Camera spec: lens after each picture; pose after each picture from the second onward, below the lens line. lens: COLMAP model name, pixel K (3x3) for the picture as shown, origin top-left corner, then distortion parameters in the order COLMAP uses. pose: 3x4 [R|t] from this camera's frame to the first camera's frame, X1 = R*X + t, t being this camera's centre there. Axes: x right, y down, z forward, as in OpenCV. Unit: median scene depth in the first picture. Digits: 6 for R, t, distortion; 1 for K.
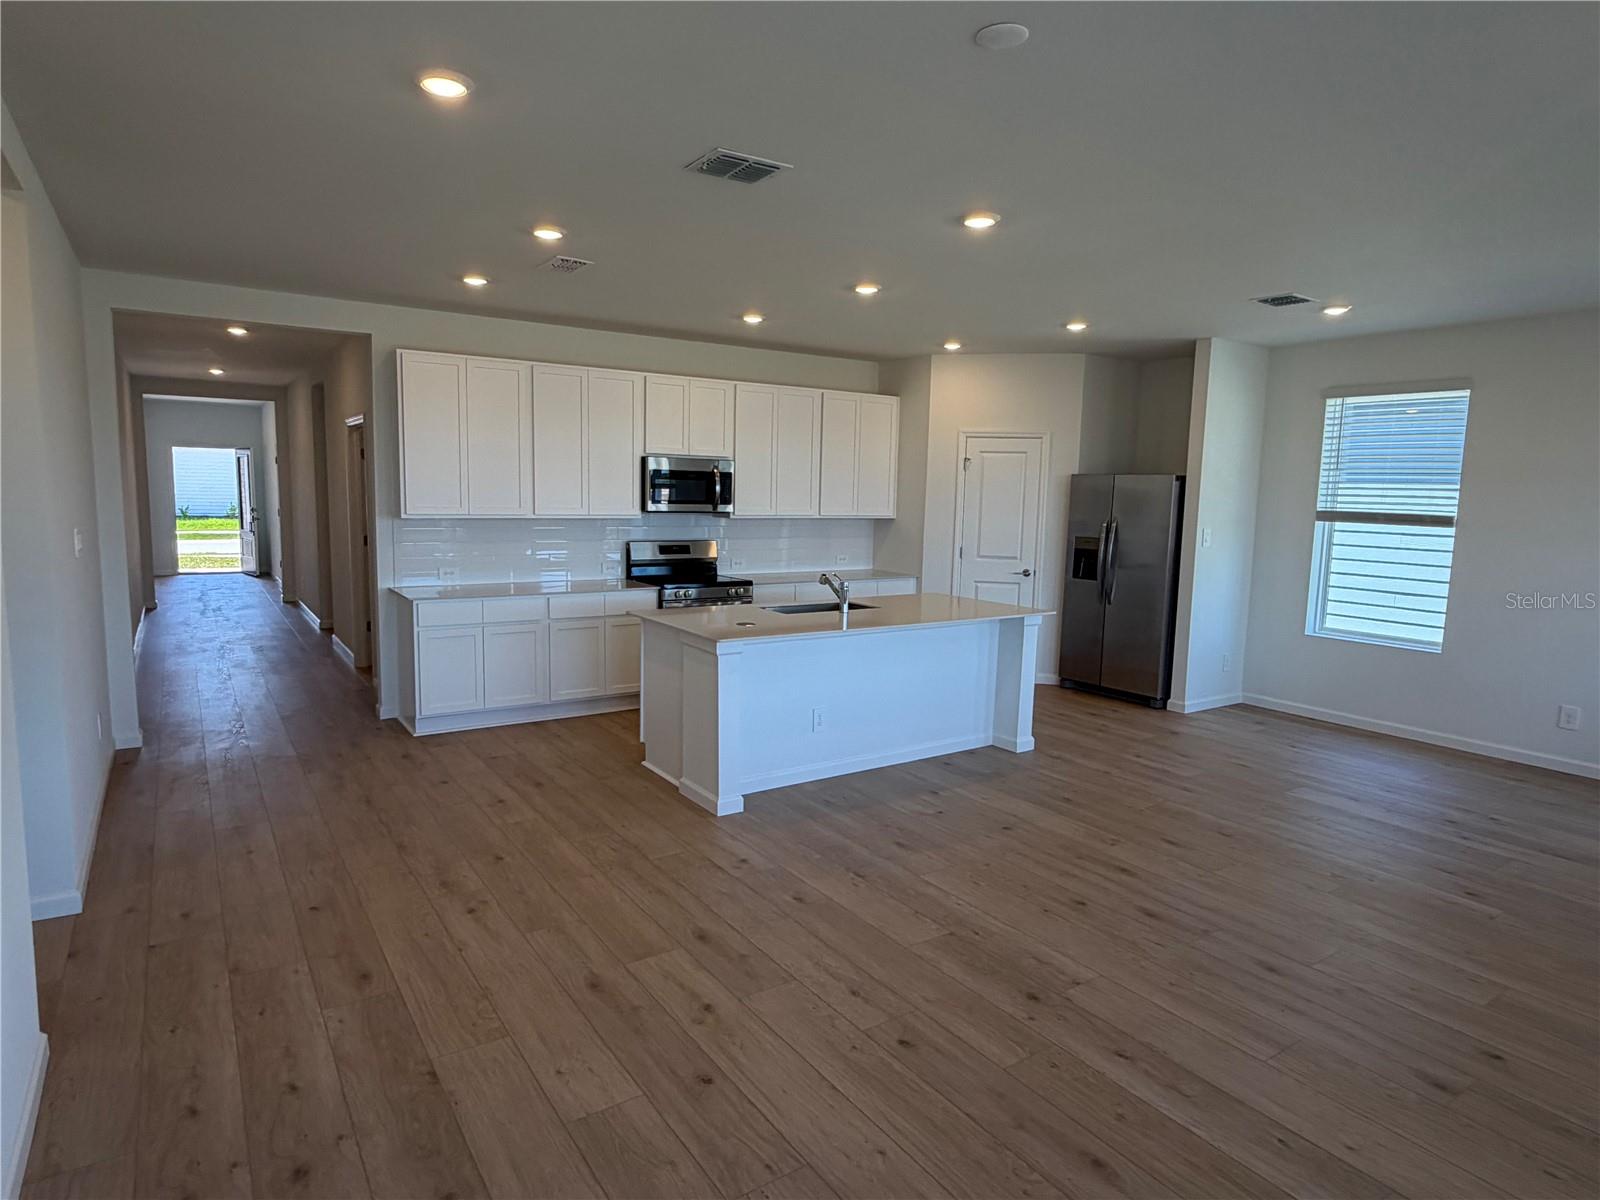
lens RADIAL K [[915.4, 0, 794.2], [0, 915.4, 603.9], [0, 0, 1]] dist [0.001846, -0.000600]
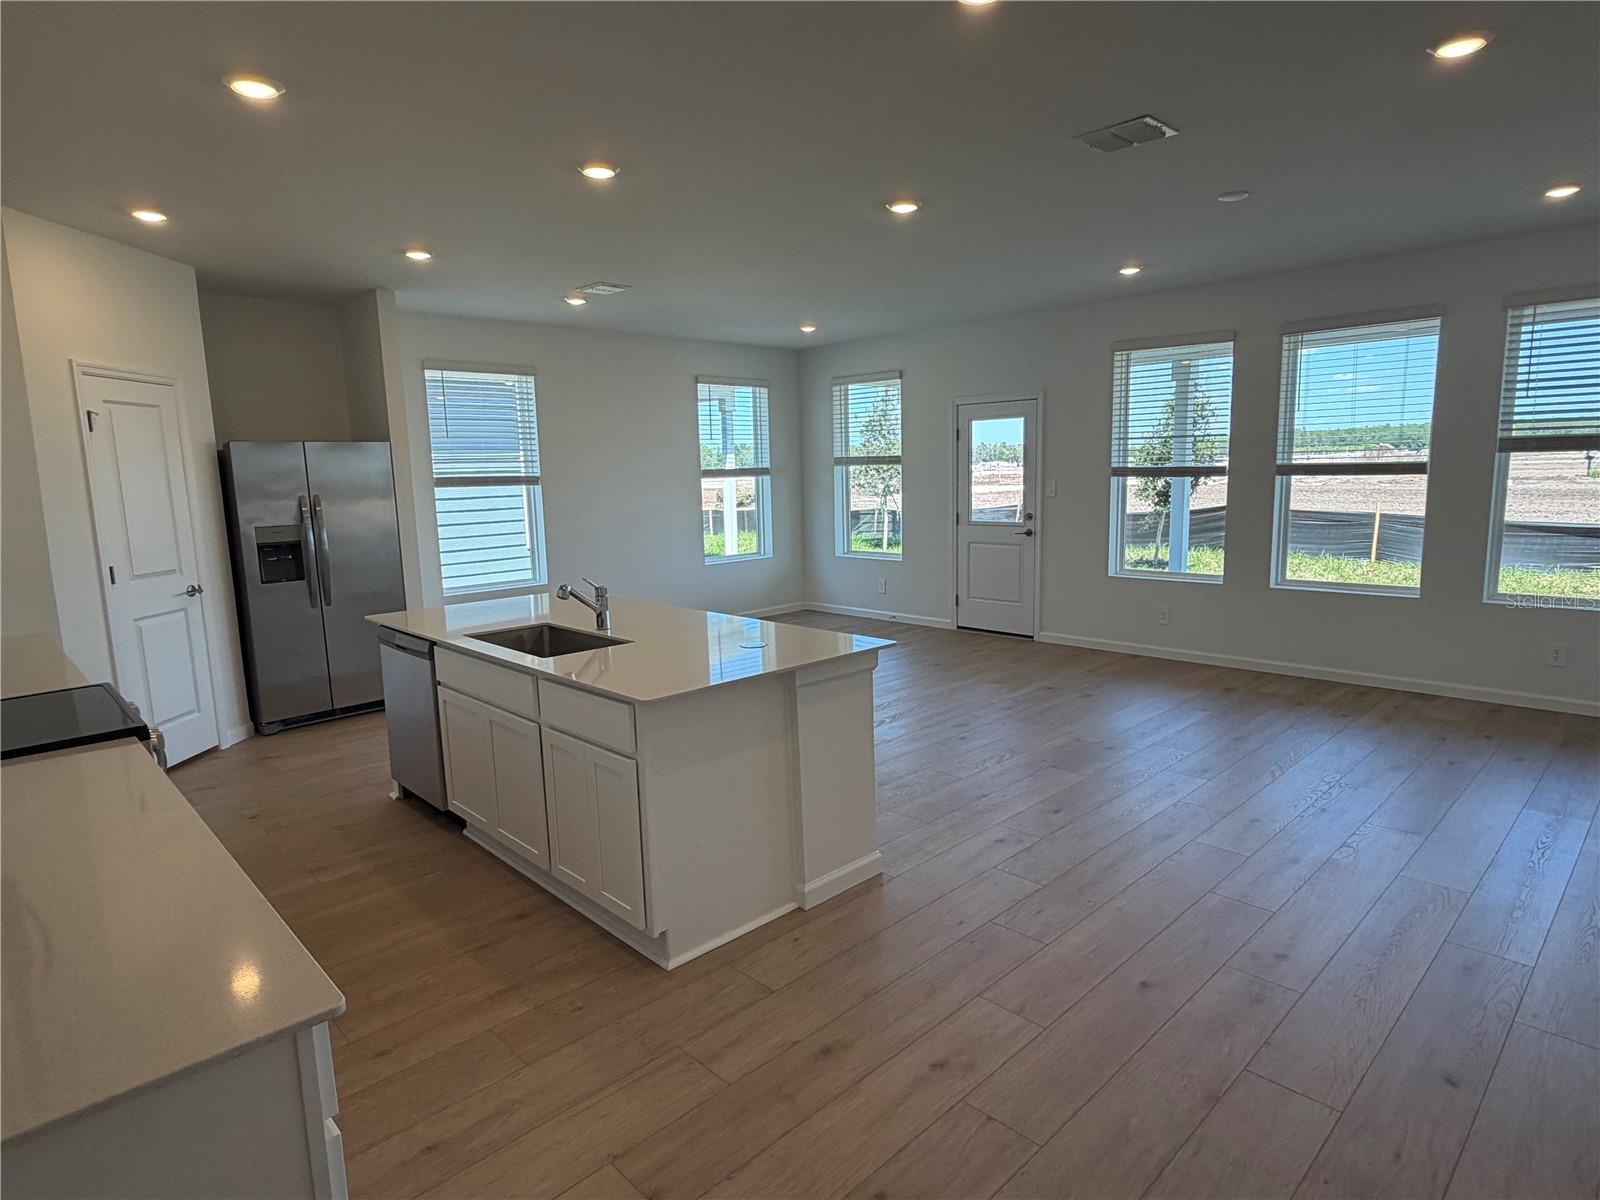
lens RADIAL K [[895.6, 0, 803.5], [0, 895.6, 600.9], [0, 0, 1]] dist [-0.000948, 0.001672]
pose [[-0.175971, -0.163644, 0.970698, -0.681828], [0.146211, 0.970803, 0.190167, -0.128461], [-0.973476, 0.175391, -0.146907, 1.004936]]
